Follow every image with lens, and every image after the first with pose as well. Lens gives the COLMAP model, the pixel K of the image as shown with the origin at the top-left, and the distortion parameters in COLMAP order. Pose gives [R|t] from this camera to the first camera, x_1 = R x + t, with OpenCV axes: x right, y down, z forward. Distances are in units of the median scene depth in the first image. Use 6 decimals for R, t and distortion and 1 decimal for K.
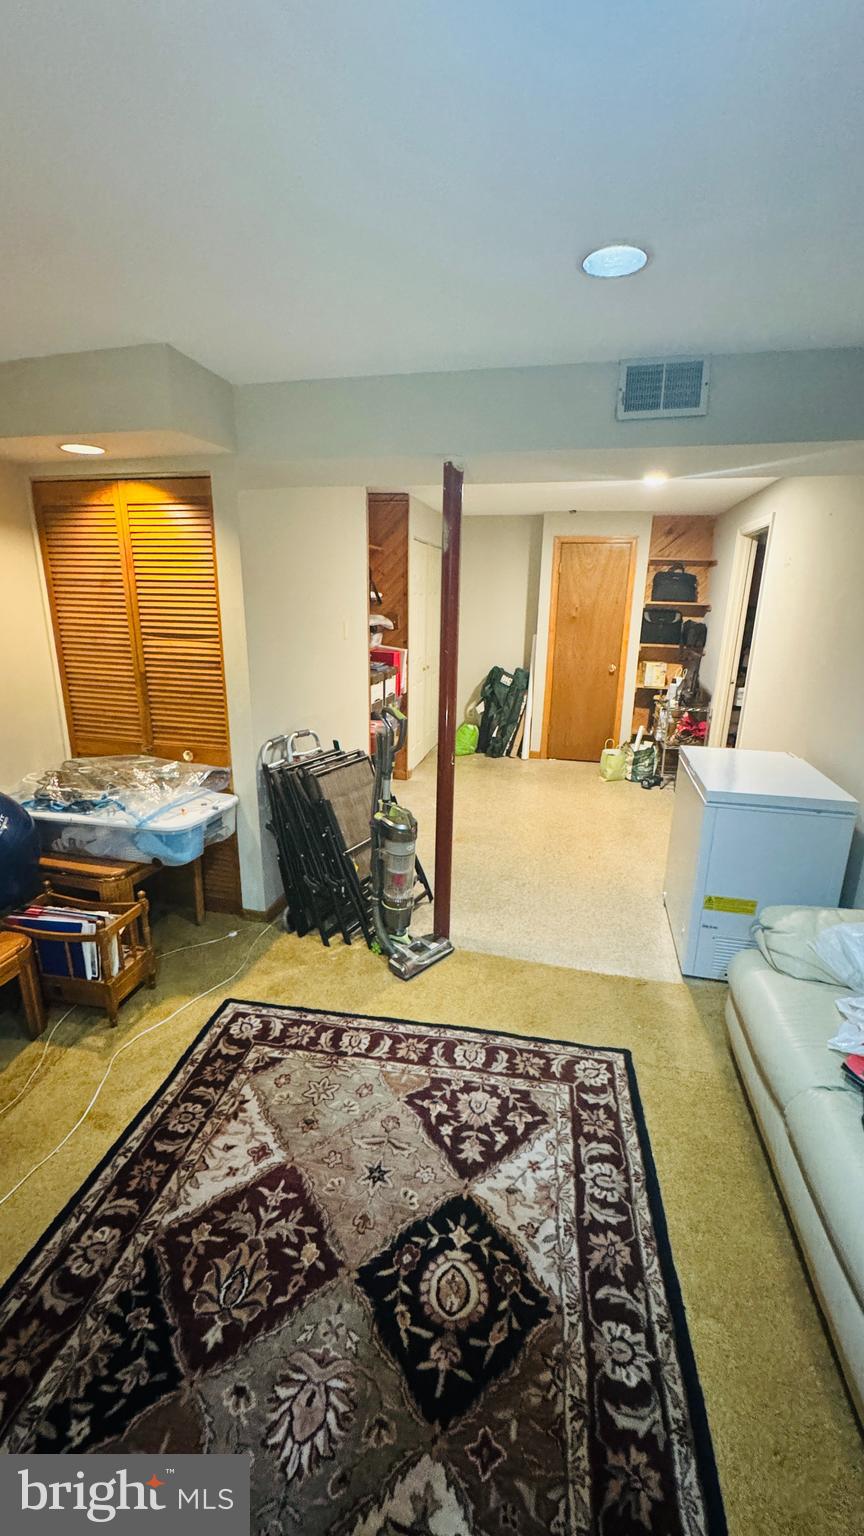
lens RADIAL K [[616.8, 0, 433.3], [0, 616.8, 765.6], [0, 0, 1]] dist [-0.001744, 0.000625]
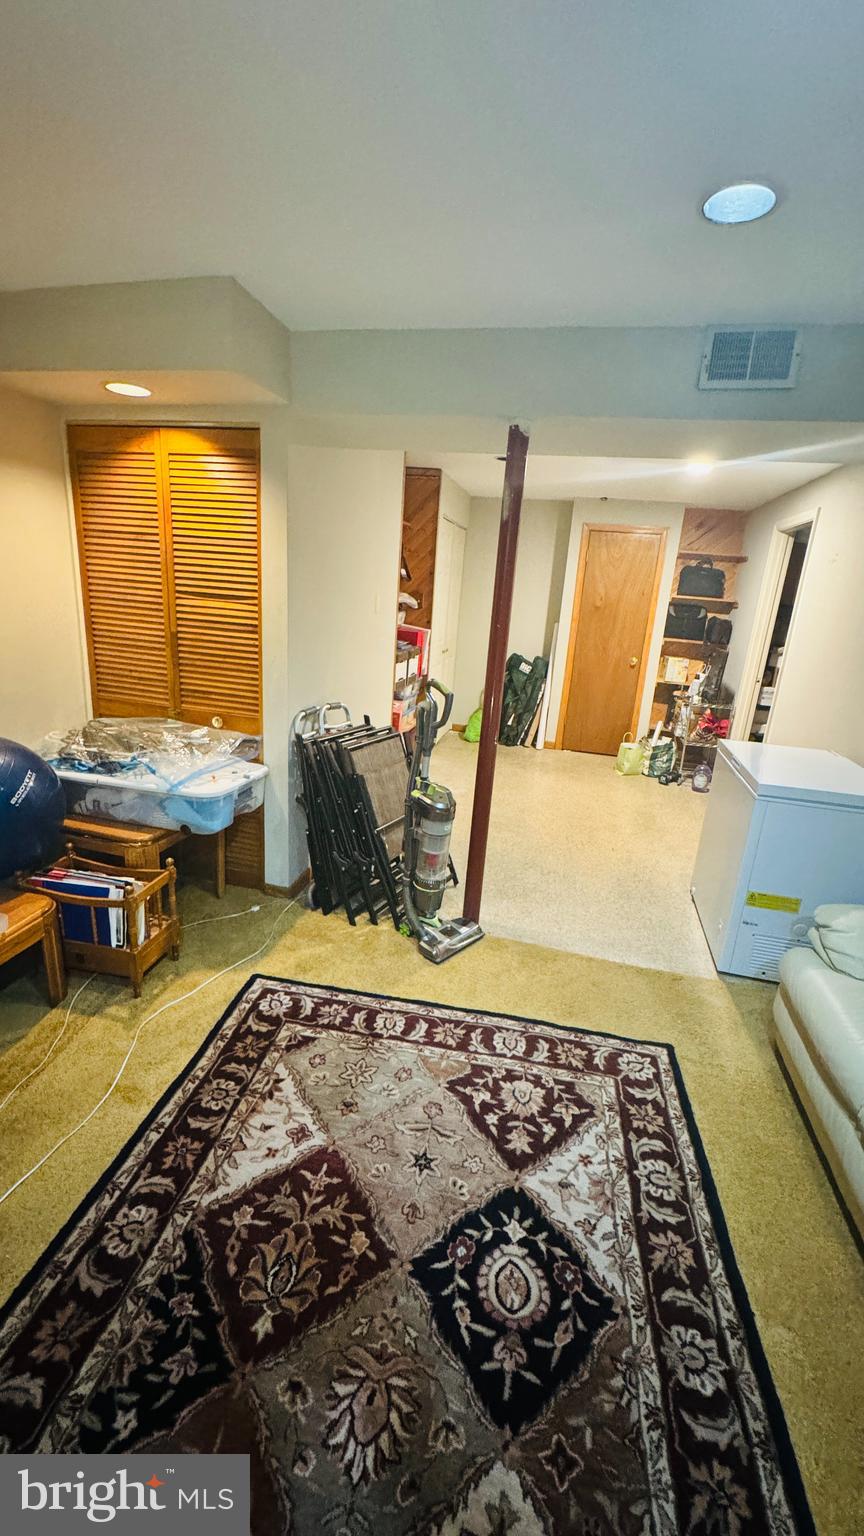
lens RADIAL K [[616.8, 0, 433.3], [0, 616.8, 765.6], [0, 0, 1]] dist [-0.001744, 0.000625]
pose [[0.998613, 0.050618, 0.014466, -0.115670], [-0.050833, 0.998596, 0.014923, 0.033205], [-0.013691, -0.015638, 0.999784, 0.051857]]
